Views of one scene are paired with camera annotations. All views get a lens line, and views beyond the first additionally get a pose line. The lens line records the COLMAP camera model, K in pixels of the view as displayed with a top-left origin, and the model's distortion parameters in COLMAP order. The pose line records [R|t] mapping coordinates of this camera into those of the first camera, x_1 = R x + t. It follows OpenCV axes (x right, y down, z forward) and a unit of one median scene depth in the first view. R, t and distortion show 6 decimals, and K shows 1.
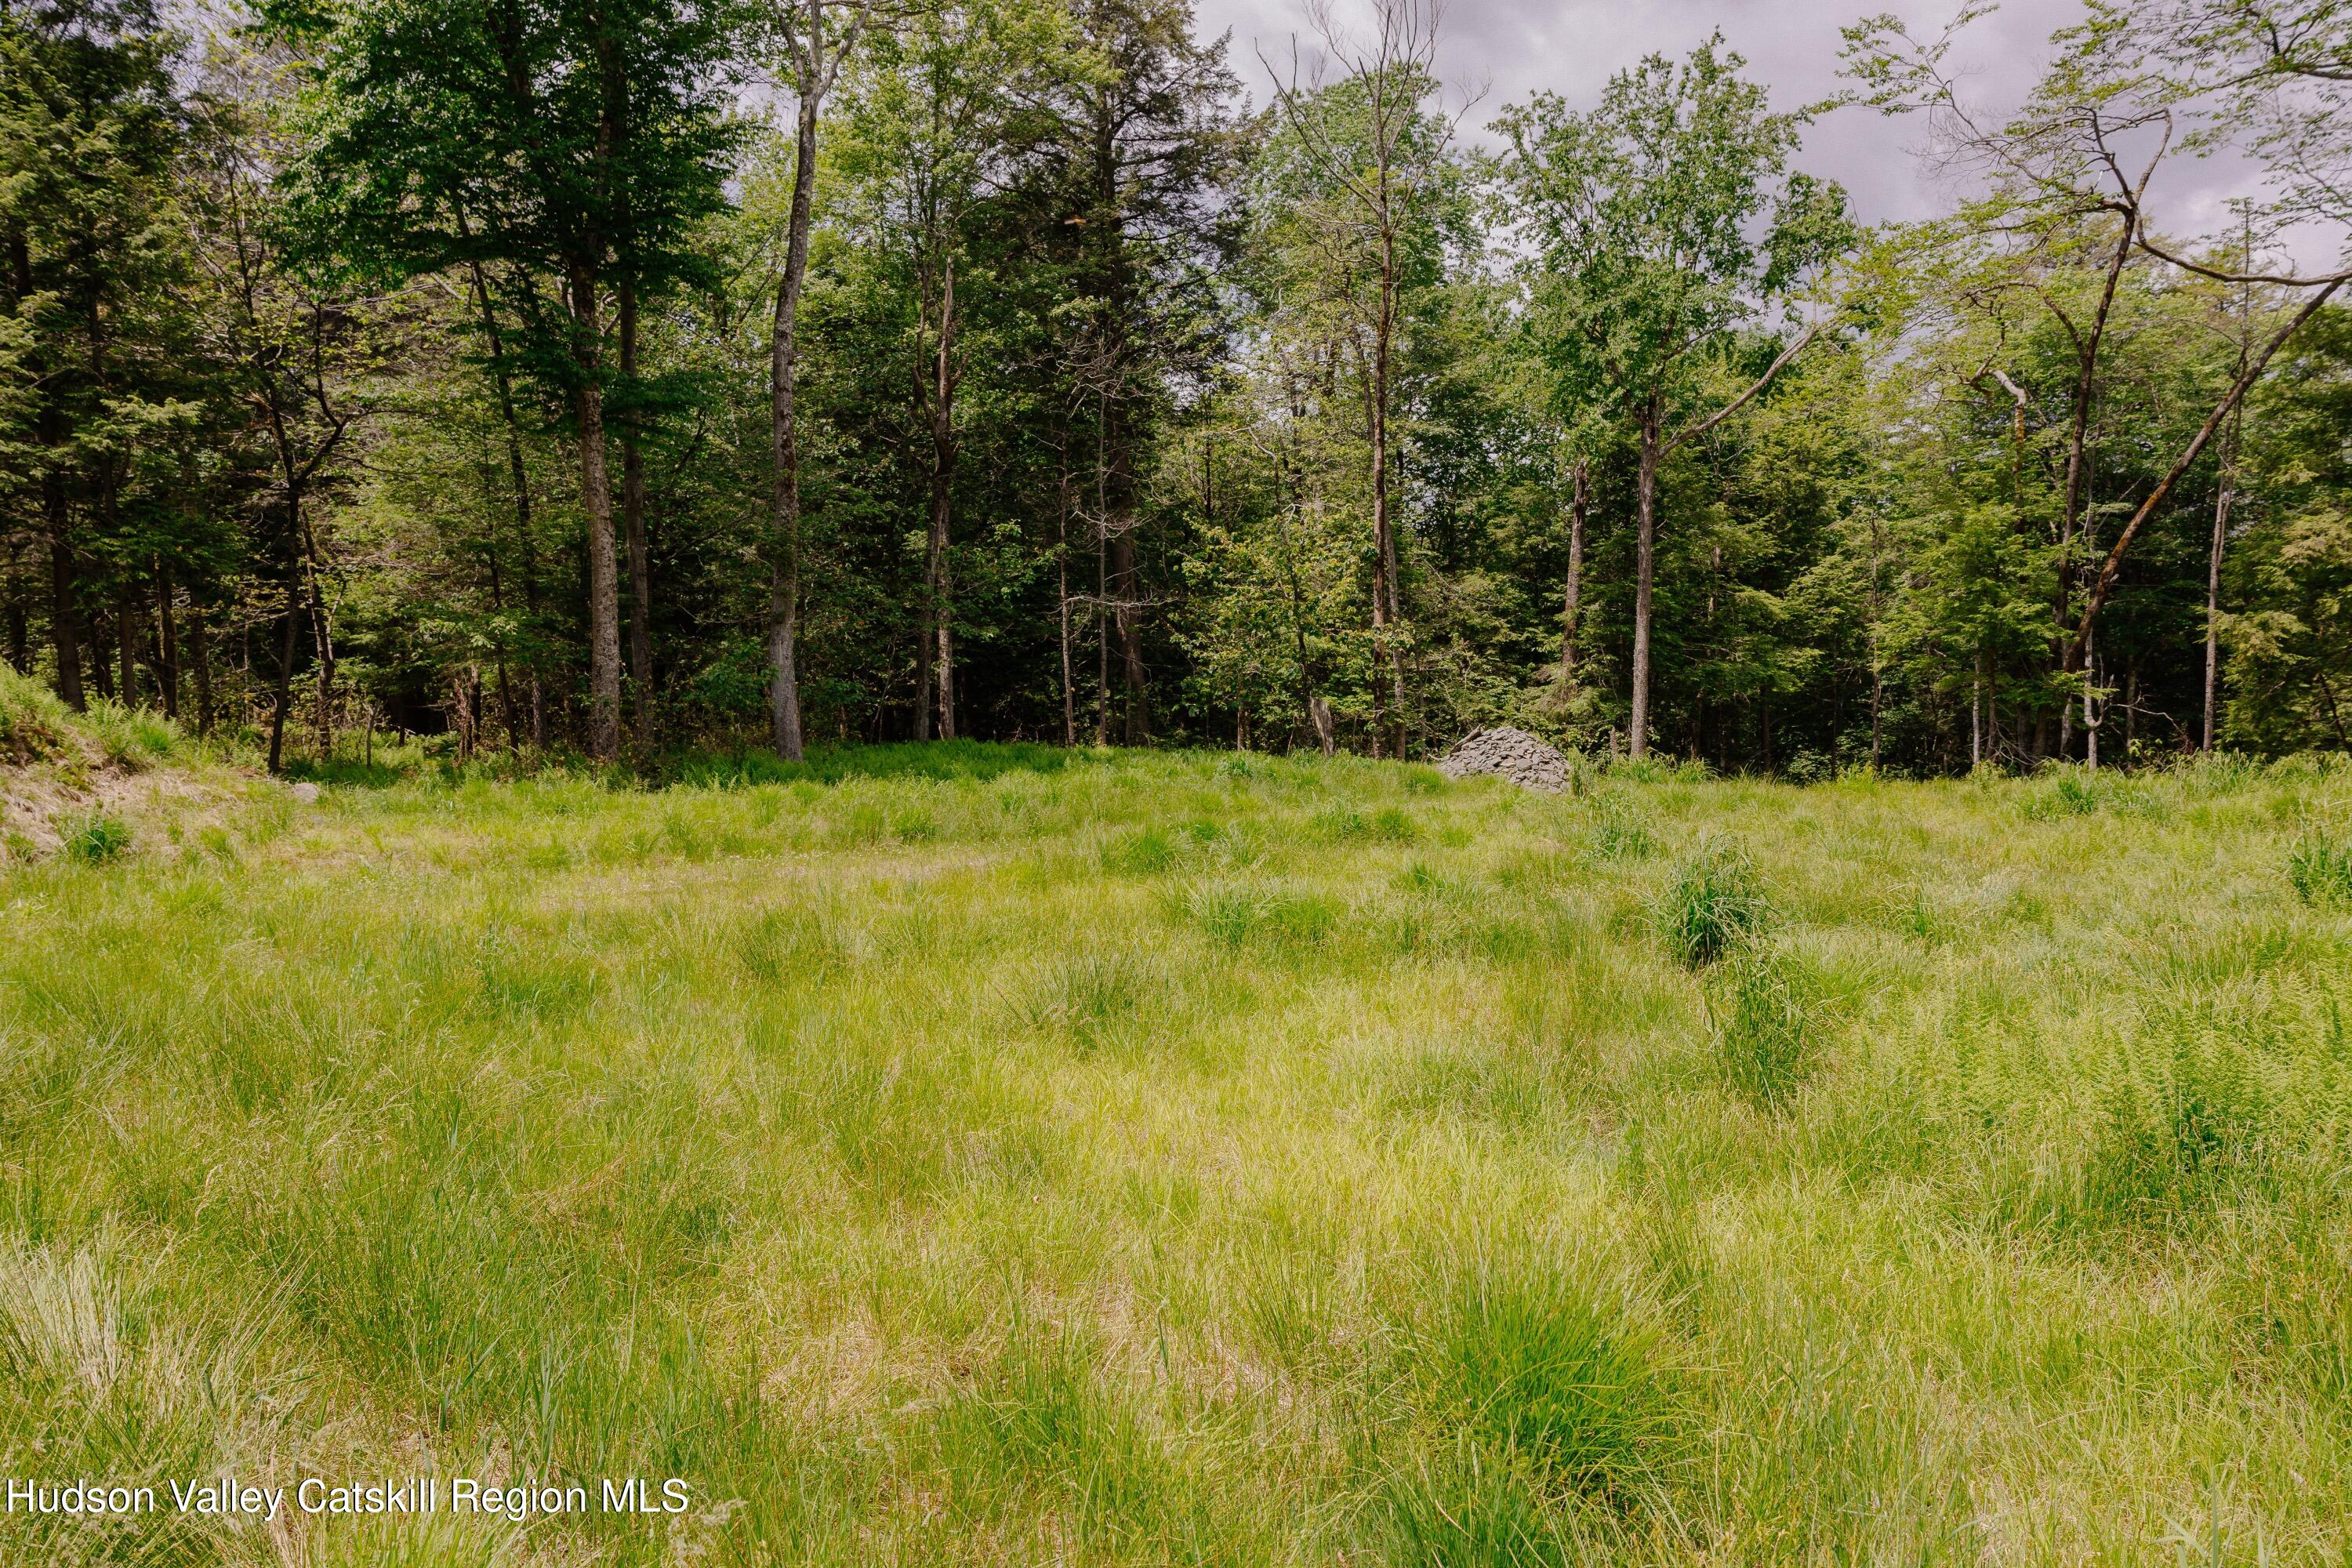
lens RADIAL K [[1614.8, 0, 1174.0], [0, 1614.8, 780.5], [0, 0, 1]] dist [0.003393, 0.001422]
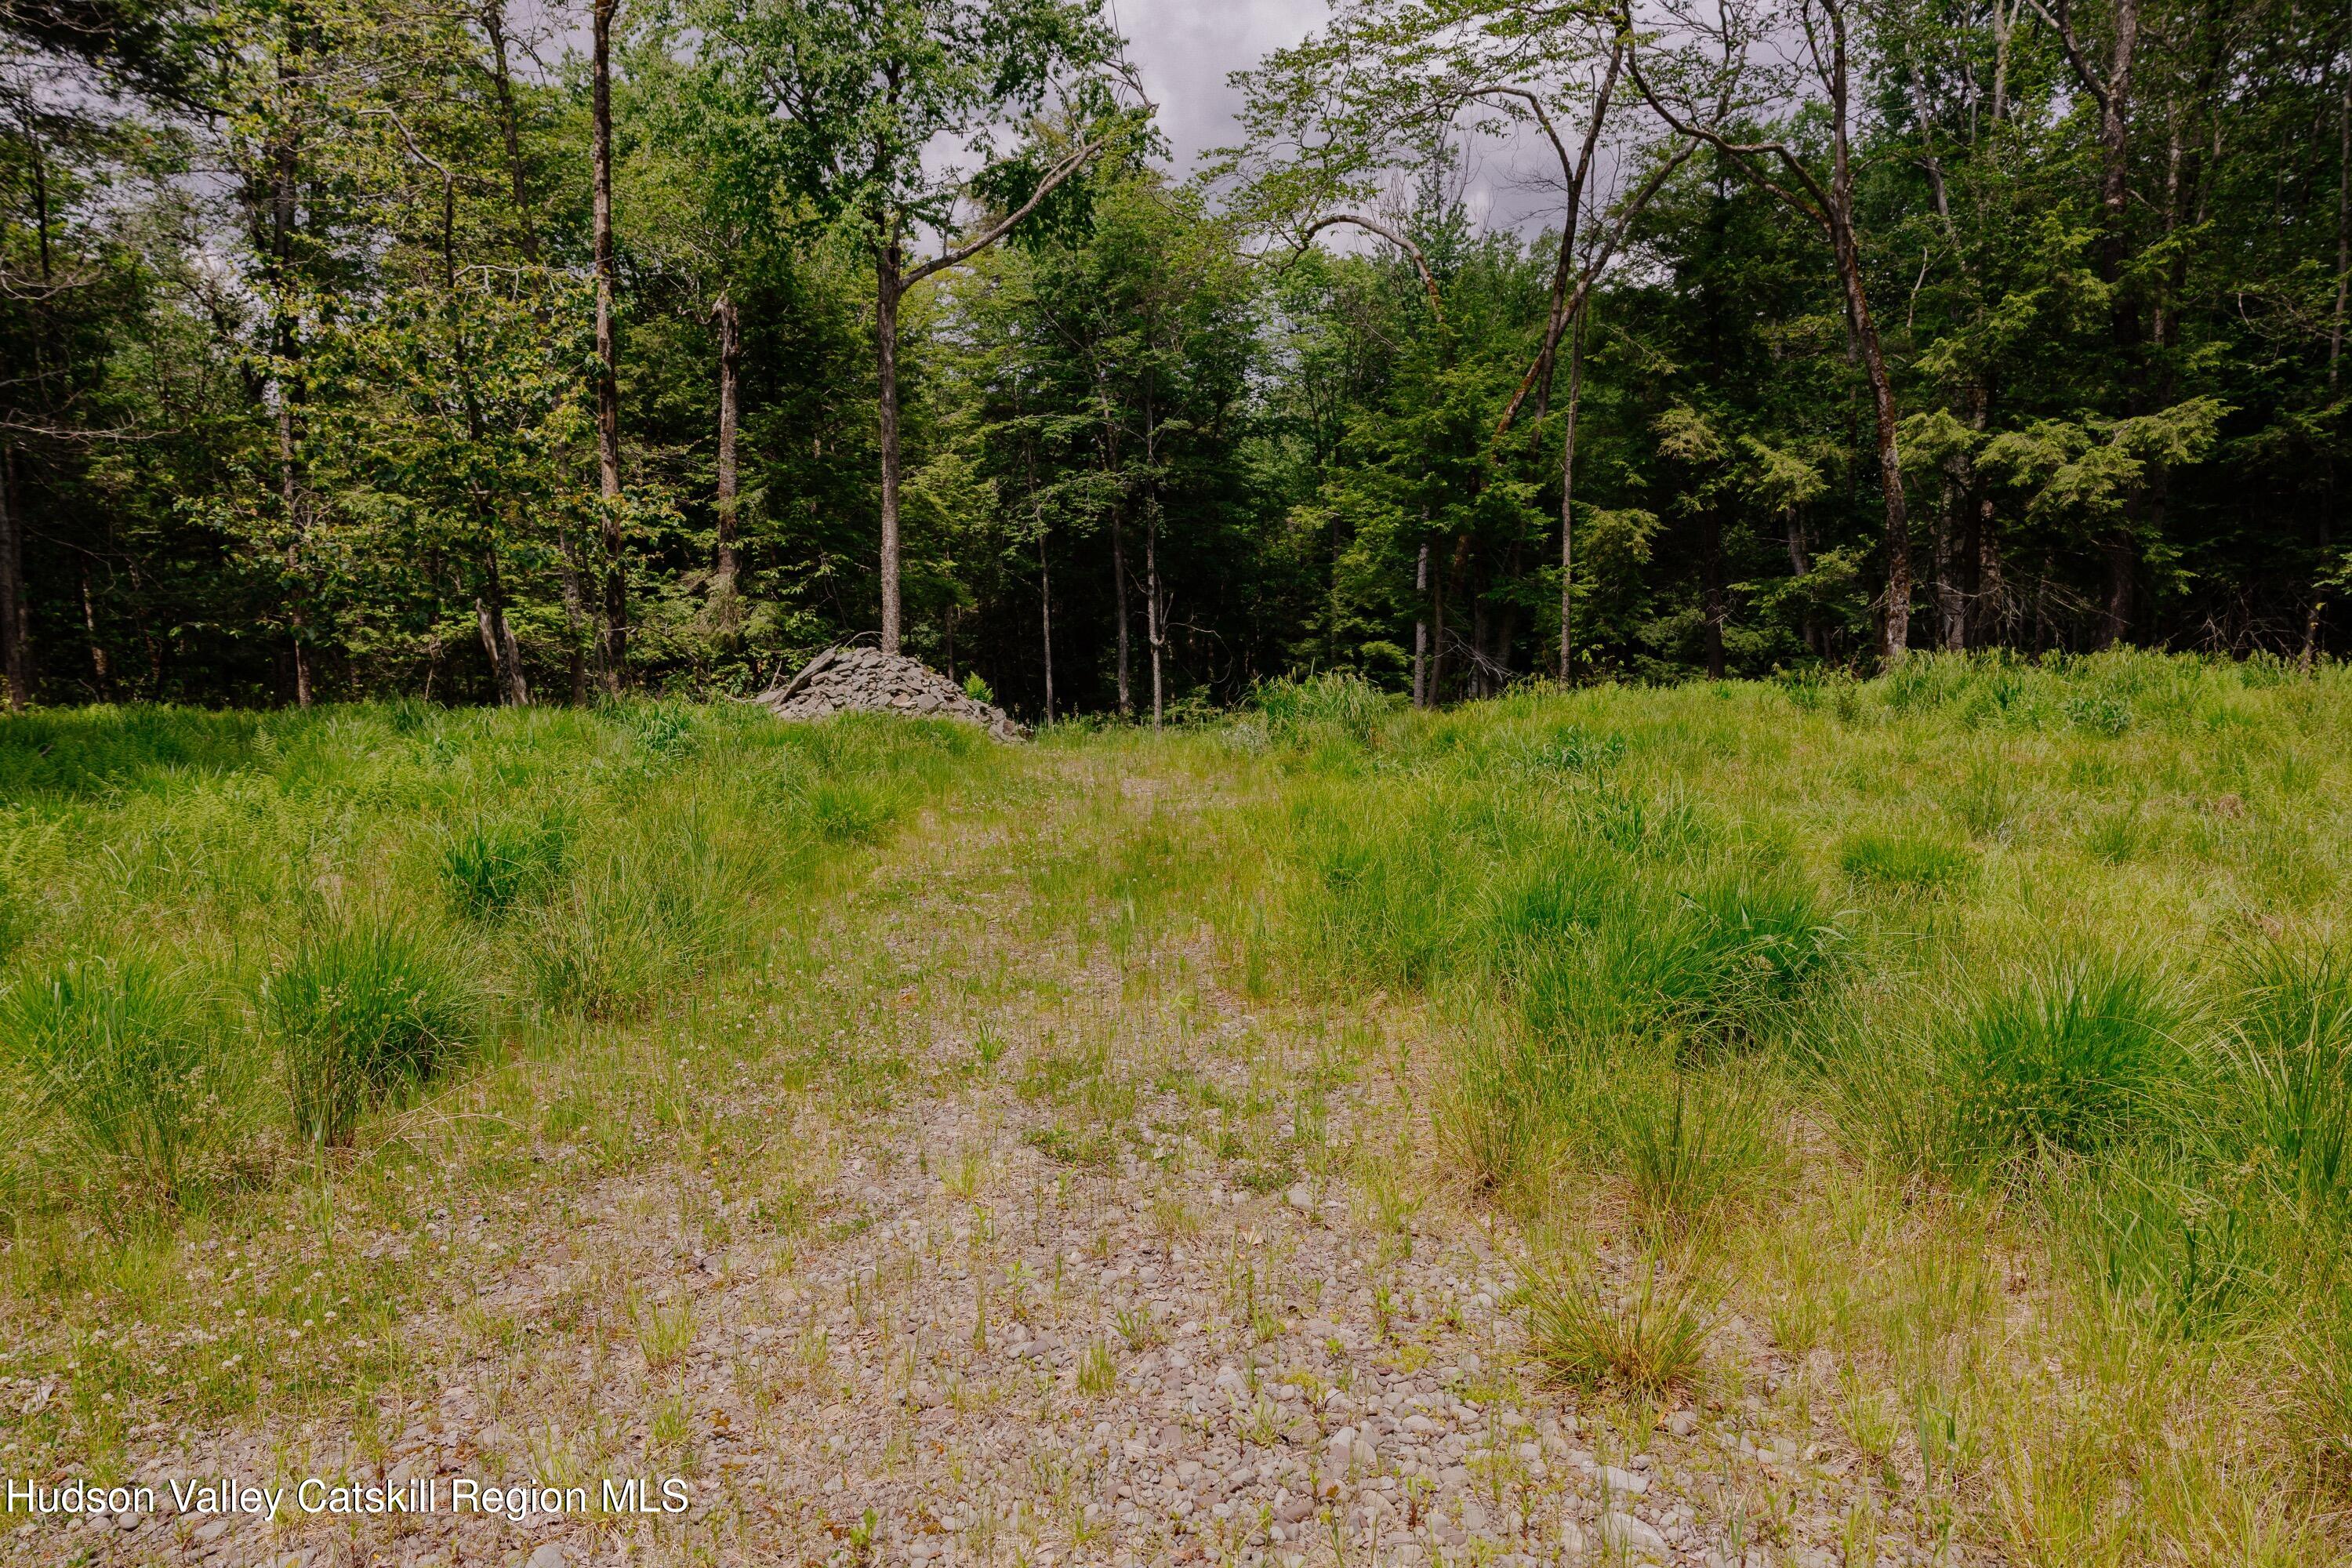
lens RADIAL K [[1614.8, 0, 1174.0], [0, 1614.8, 780.5], [0, 0, 1]] dist [0.003393, 0.001422]
pose [[0.742208, -0.070953, 0.666403, -0.106446], [0.046481, 0.997435, 0.054429, -0.006895], [-0.668556, -0.009423, 0.743602, 0.312750]]
